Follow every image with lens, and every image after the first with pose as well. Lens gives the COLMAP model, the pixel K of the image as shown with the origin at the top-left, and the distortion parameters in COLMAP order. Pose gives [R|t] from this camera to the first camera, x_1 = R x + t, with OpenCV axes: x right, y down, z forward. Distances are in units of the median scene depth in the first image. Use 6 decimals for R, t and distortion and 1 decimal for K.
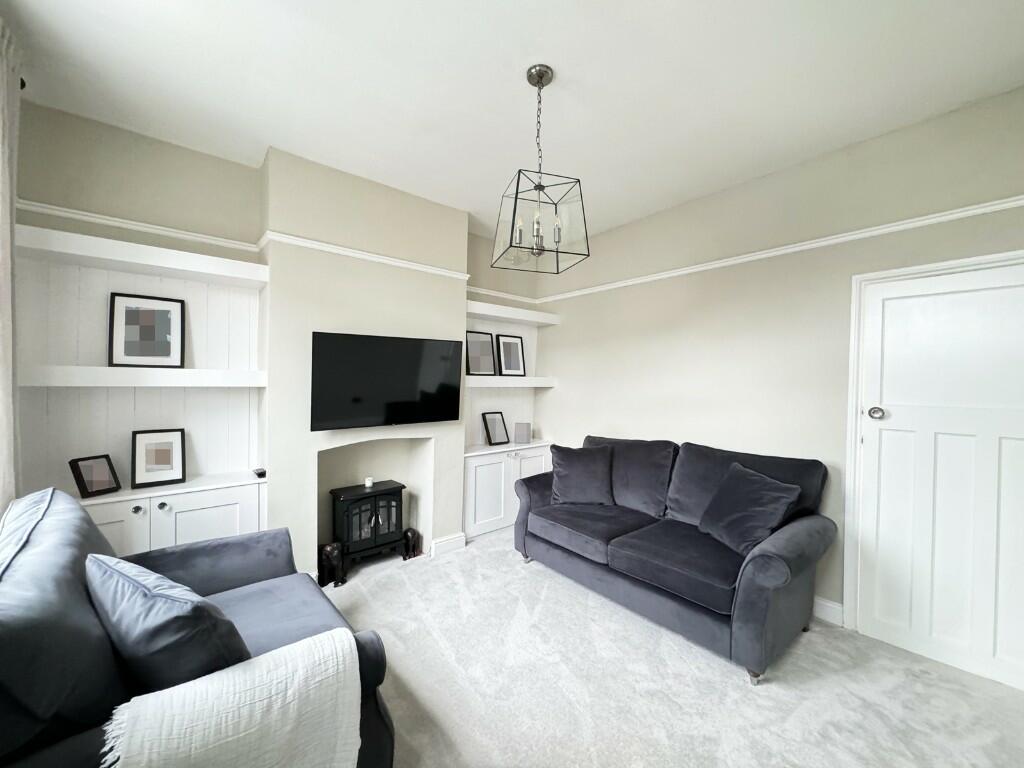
lens RADIAL K [[413.4, 0, 503.5], [0, 413.4, 387.8], [0, 0, 1]] dist [0.000090, -0.000053]
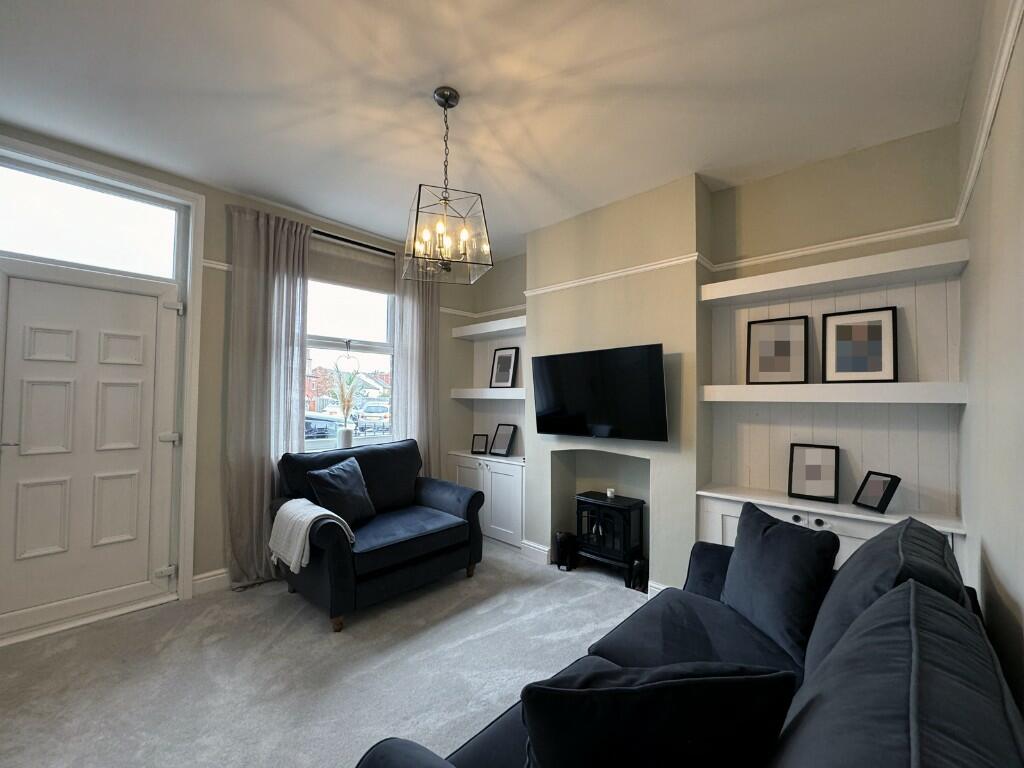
lens RADIAL K [[413.4, 0, 504.2], [0, 413.4, 384.5], [0, 0, 1]] dist [0.000090, -0.000053]
pose [[0.098643, -0.032994, -0.994576, 0.635402], [-0.012179, 0.999335, -0.034359, -0.003219], [0.995048, 0.015502, 0.098175, 0.590173]]
